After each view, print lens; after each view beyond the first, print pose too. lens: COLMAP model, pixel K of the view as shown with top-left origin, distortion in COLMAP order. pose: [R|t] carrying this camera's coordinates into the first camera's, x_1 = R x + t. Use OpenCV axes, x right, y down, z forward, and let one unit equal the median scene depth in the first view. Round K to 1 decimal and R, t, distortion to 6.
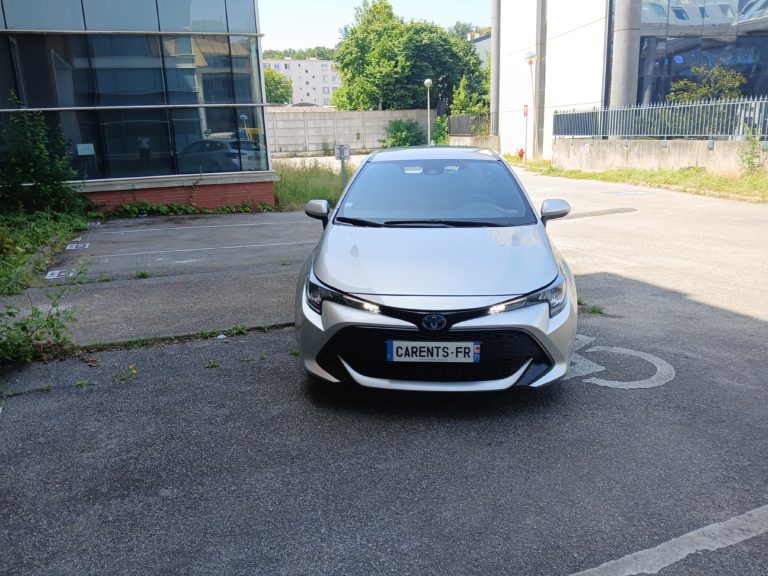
lens RADIAL K [[593.2, 0, 393.3], [0, 593.2, 285.9], [0, 0, 1]] dist [0.042663, -0.105791]
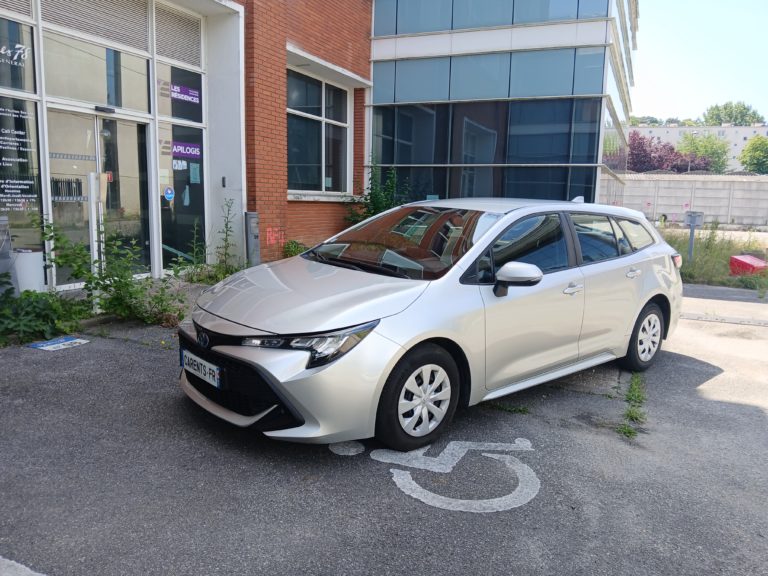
lens RADIAL K [[593.2, 0, 390.7], [0, 593.2, 287.5], [0, 0, 1]] dist [0.042663, -0.105791]
pose [[0.710732, 0.154739, -0.686234, 0.161100], [-0.225094, 0.974244, -0.013448, -0.014237], [0.666478, 0.164025, 0.727257, 0.068693]]
